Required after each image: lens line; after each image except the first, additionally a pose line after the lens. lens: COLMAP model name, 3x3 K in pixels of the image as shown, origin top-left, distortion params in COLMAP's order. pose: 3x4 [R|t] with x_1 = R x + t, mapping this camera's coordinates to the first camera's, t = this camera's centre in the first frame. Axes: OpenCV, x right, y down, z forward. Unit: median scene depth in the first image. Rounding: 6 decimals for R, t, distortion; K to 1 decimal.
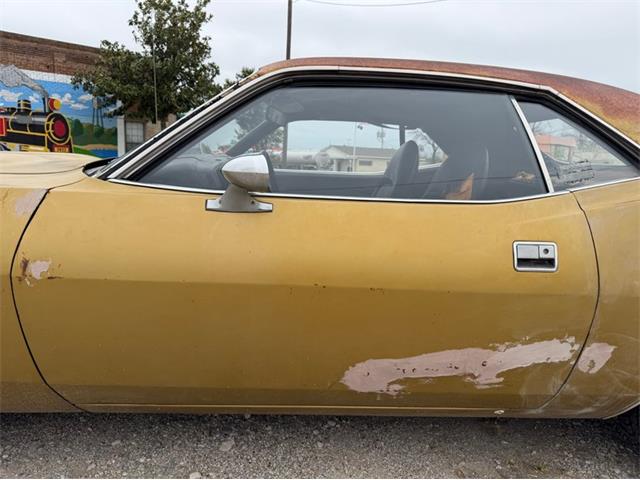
lens RADIAL K [[454.0, 0, 320.0], [0, 454.0, 240.0], [0, 0, 1]] dist [0.006504, -0.009519]
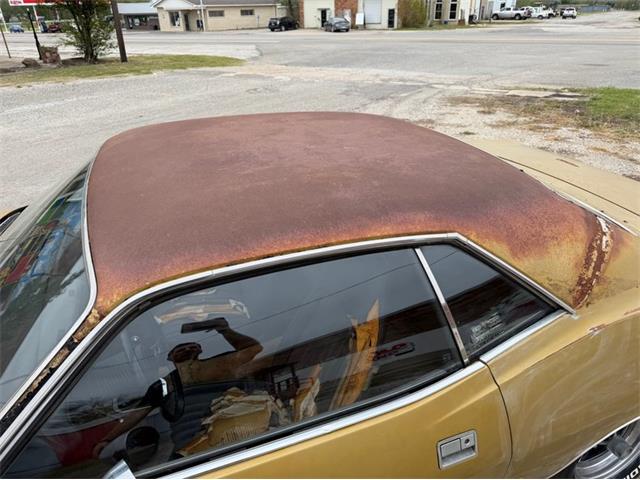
lens RADIAL K [[454.0, 0, 320.0], [0, 454.0, 240.0], [0, 0, 1]] dist [0.006504, -0.009519]
pose [[0.953209, -0.190442, 0.234784, 0.002546], [0.111879, 0.943715, 0.311264, -0.042246], [-0.280847, -0.270432, 0.920865, 0.017281]]
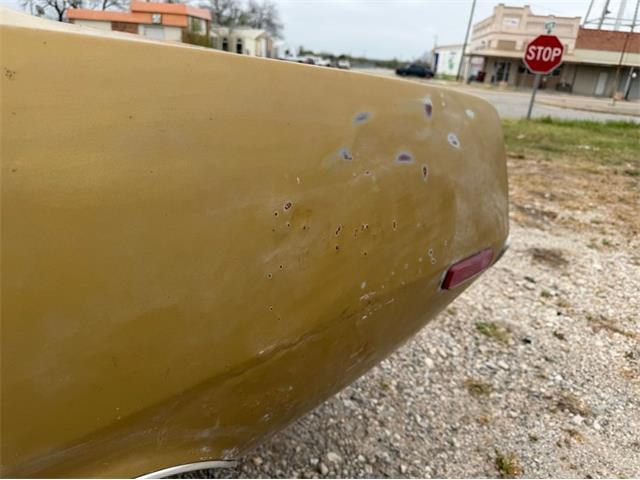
lens RADIAL K [[467.0, 0, 320.4], [0, 467.0, 242.4], [0, 0, 1]] dist [-0.016902, 0.000376]
pose [[0.764519, -0.223646, 0.604560, 0.075712], [0.067979, 0.960626, 0.269401, -0.002496], [-0.641007, -0.164865, 0.749620, 0.043716]]
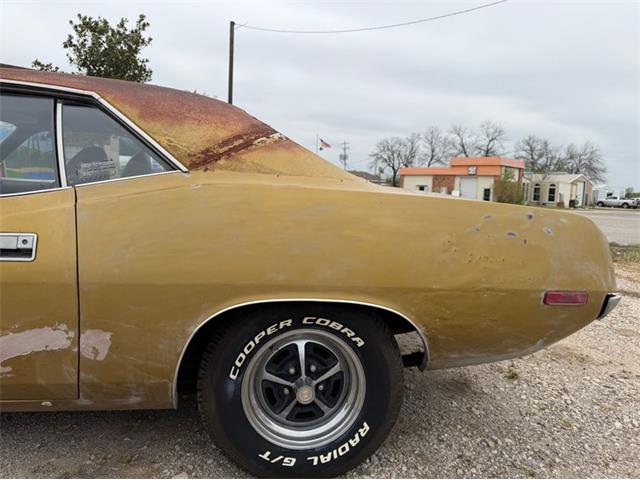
lens RADIAL K [[449.5, 0, 320.0], [0, 449.5, 240.0], [0, 0, 1]] dist [0.075490, -0.103805]
pose [[0.997760, -0.010298, 0.066101, 0.064468], [0.013637, 0.998643, -0.050257, 0.004789], [-0.065494, 0.051046, 0.996546, -0.005659]]
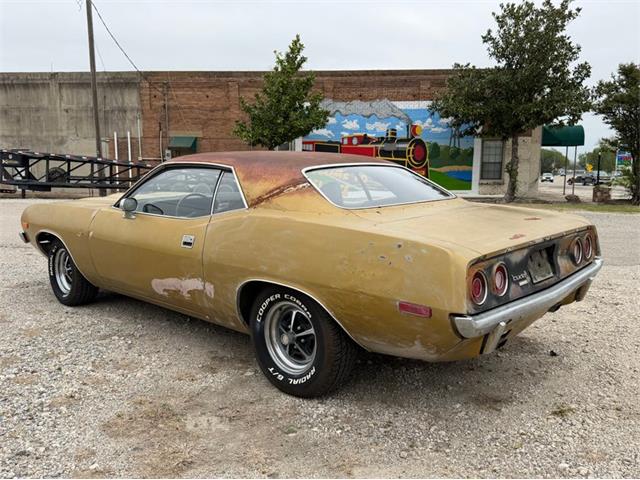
lens RADIAL K [[542.0, 0, 319.3], [0, 542.0, 242.2], [0, 0, 1]] dist [0.107469, -0.176677]
pose [[0.703962, 0.062212, -0.707508, 0.175022], [-0.102075, 0.994677, -0.014101, 0.000532], [0.702865, 0.082146, 0.706565, -0.032479]]
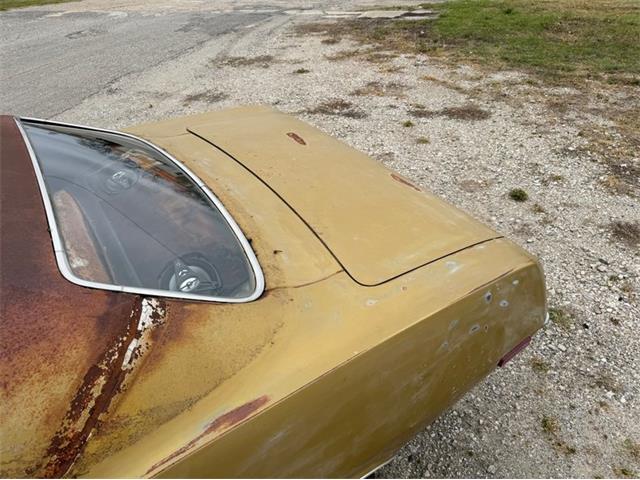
lens RADIAL K [[454.0, 0, 320.0], [0, 454.0, 240.0], [0, 0, 1]] dist [0.006504, -0.009519]
pose [[0.860612, -0.368019, 0.352008, 0.064049], [0.178399, 0.865277, 0.468475, -0.042242], [-0.476992, -0.340378, 0.810322, 0.028015]]
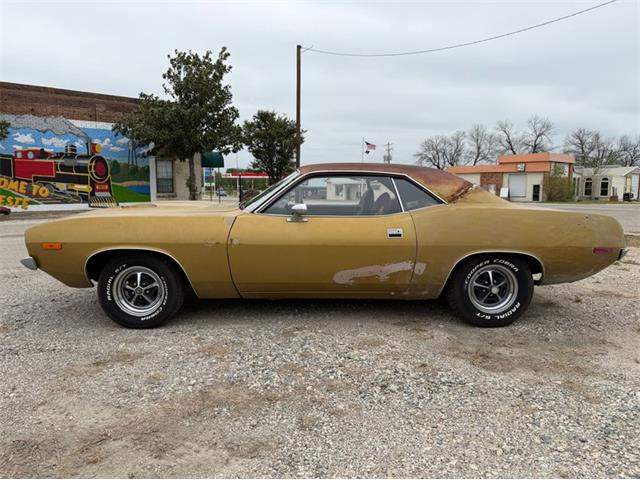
lens RADIAL K [[448.7, 0, 321.4], [0, 448.7, 239.2], [0, 0, 1]] dist [0.039523, -0.038713]
pose [[0.999168, -0.032823, -0.024188, 0.003251], [0.031420, 0.997921, -0.056272, 0.013104], [0.025985, 0.055465, 0.998122, -0.114494]]
